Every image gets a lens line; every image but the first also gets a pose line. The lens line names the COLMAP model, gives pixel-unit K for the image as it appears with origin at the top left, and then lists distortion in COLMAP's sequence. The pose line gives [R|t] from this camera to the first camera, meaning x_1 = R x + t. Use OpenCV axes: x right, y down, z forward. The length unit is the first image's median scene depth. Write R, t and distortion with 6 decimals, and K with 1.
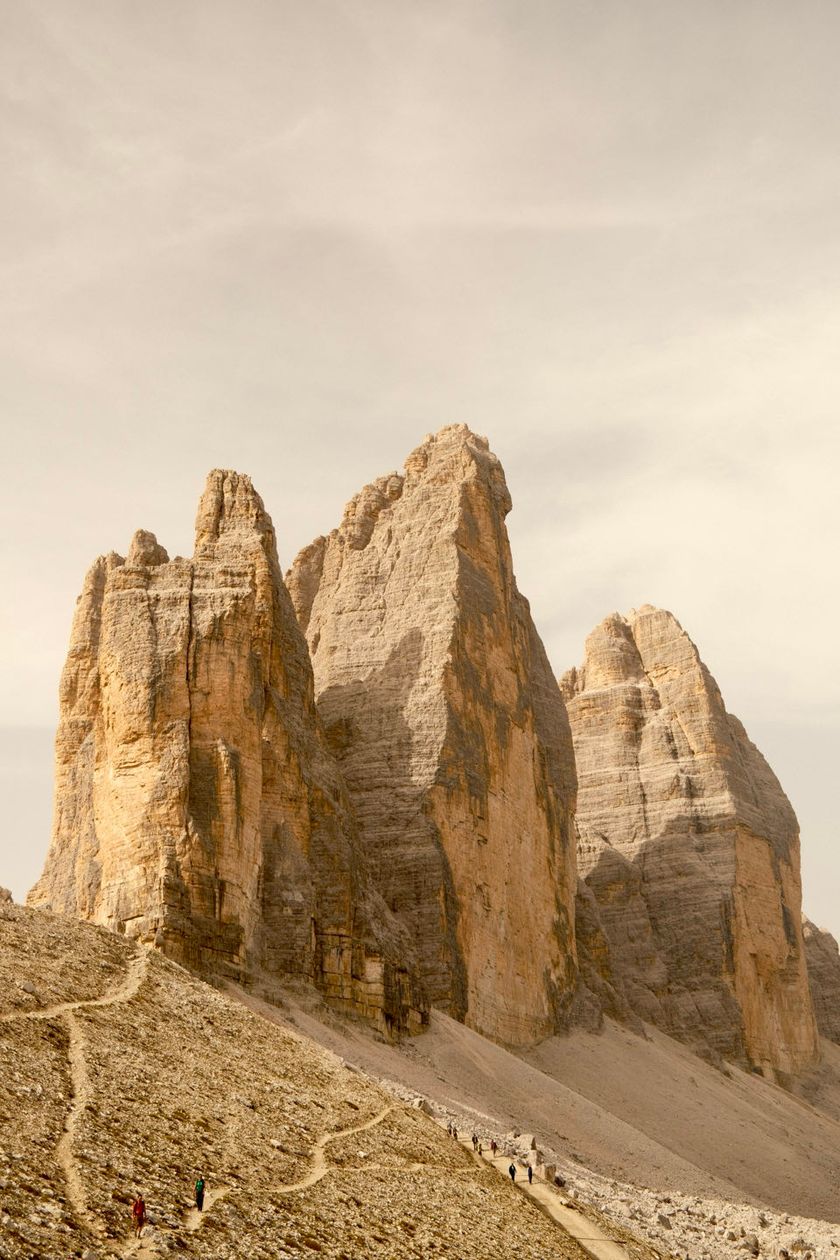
lens RADIAL K [[1268.8, 0, 417.9], [0, 1268.8, 631.2], [0, 0, 1]] dist [-0.006131, 0.000000]
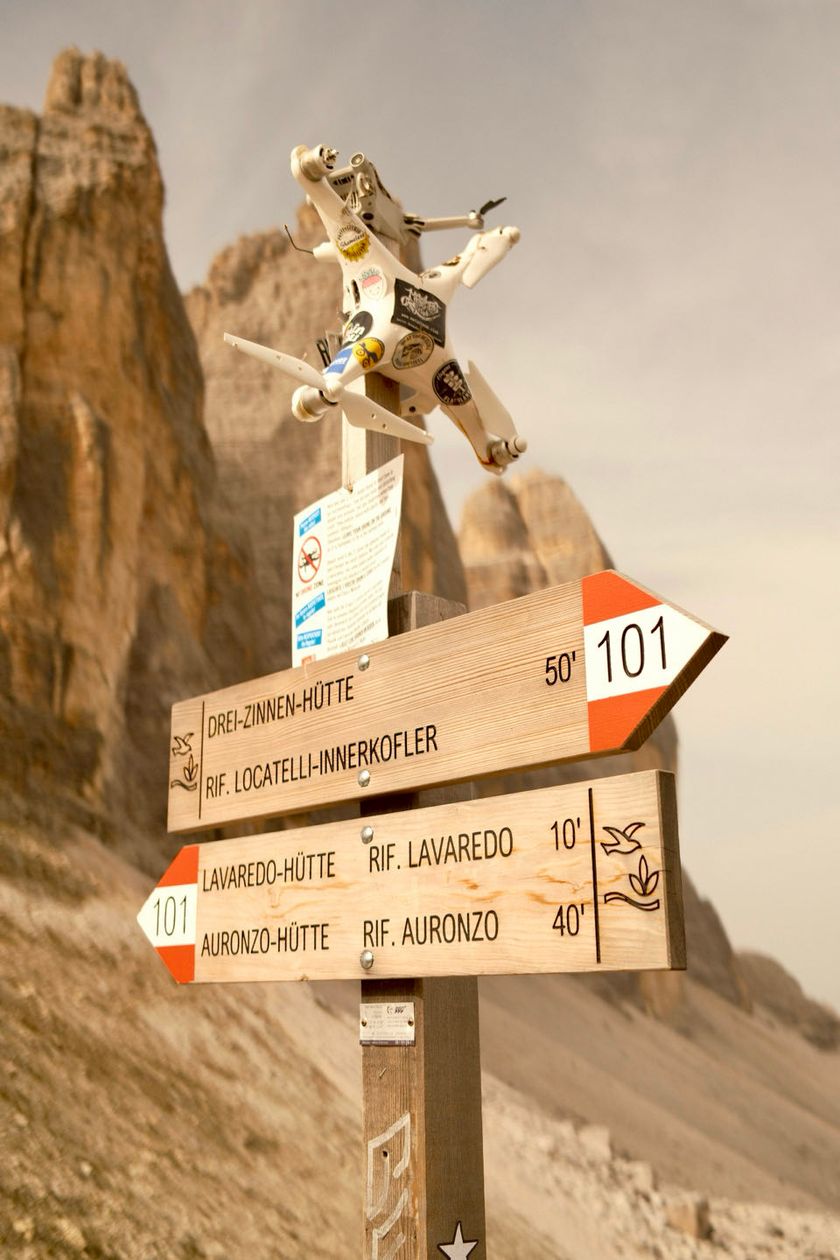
lens RADIAL K [[1268.8, 0, 421.7], [0, 1268.8, 627.9], [0, 0, 1]] dist [-0.006131, 0.000000]
pose [[0.980244, 0.079774, 0.180989, -0.099386], [-0.088024, 0.995393, 0.038000, 0.146121], [-0.177123, -0.053181, 0.982751, 0.425627]]
